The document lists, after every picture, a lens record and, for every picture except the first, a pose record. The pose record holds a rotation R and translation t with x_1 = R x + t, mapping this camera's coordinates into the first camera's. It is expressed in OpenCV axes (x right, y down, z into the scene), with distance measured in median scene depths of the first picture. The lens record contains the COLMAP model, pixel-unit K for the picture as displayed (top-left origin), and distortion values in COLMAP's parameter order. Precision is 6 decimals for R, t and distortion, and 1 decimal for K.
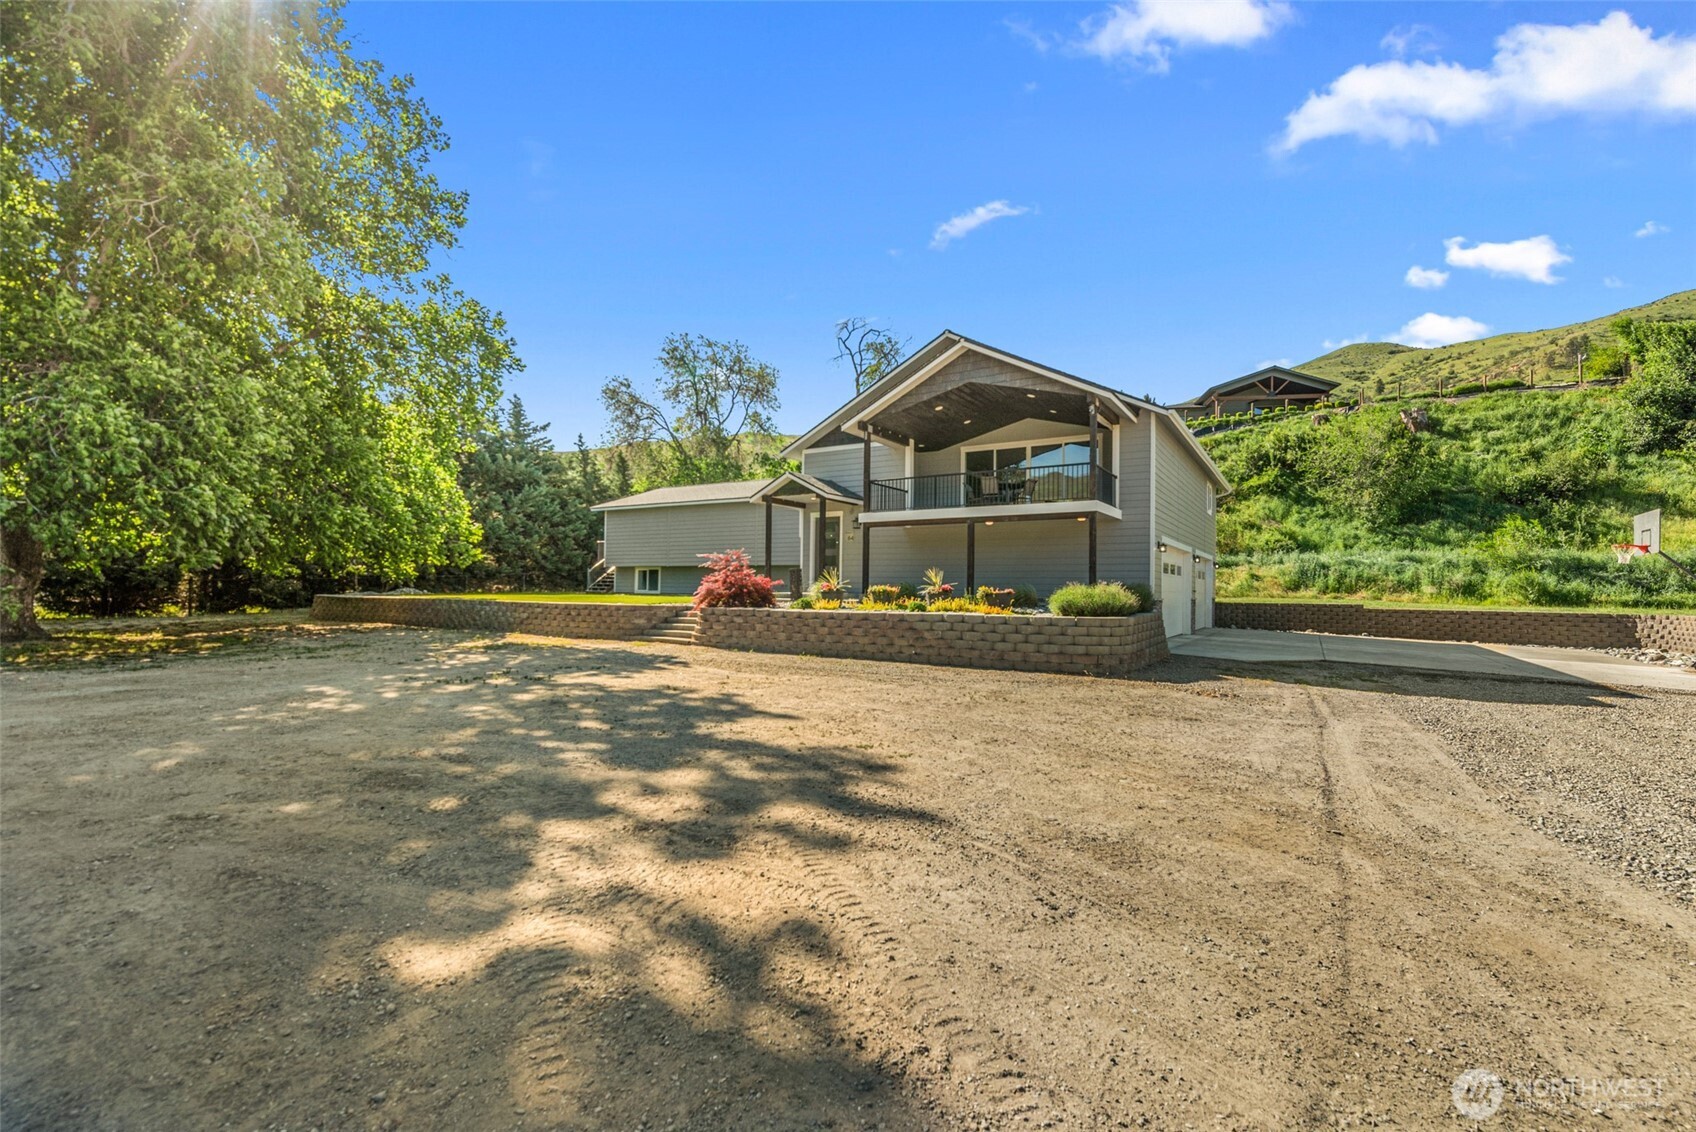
lens RADIAL K [[737.3, 0, 866.6], [0, 737.3, 574.9], [0, 0, 1]] dist [0.001913, 0.000246]
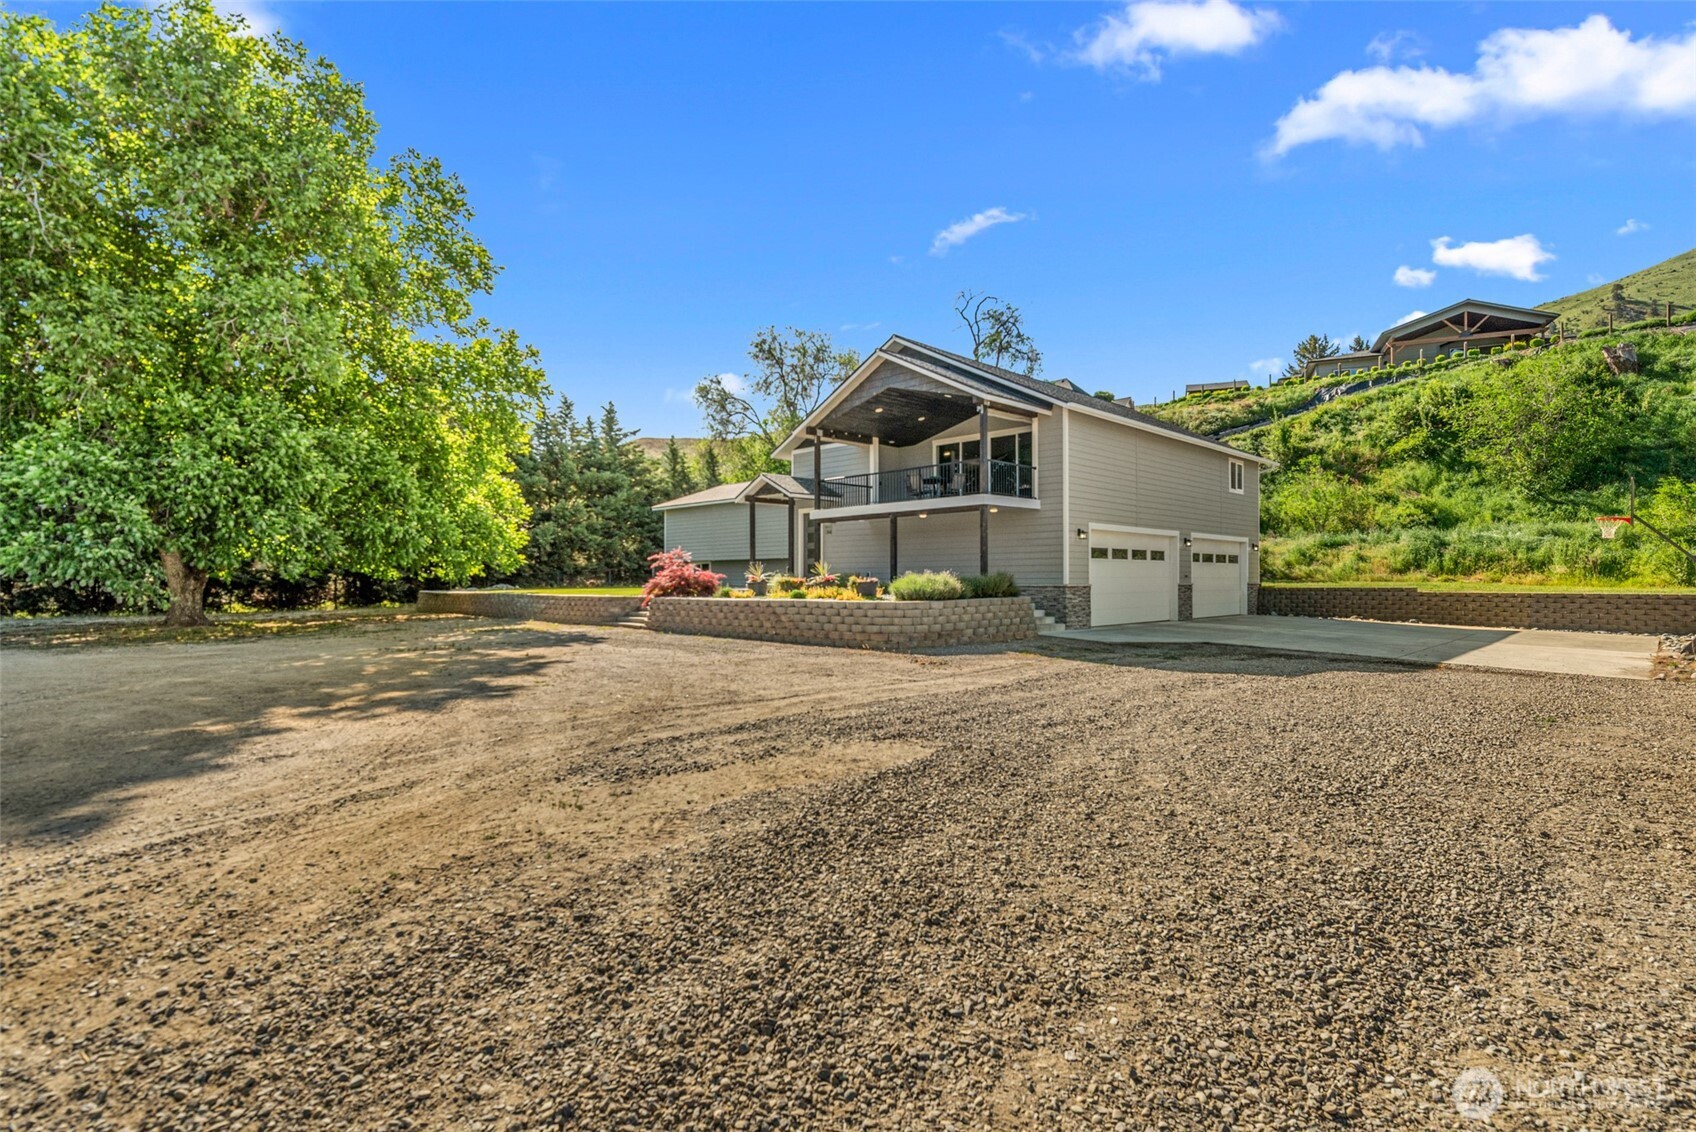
lens RADIAL K [[808.2, 0, 852.1], [0, 808.2, 580.2], [0, 0, 1]] dist [0.002415, -0.000544]
pose [[0.973708, -0.015222, -0.227293, 0.141262], [0.019943, 0.999630, 0.018490, -0.000495], [0.226927, -0.022537, 0.973651, -0.069283]]
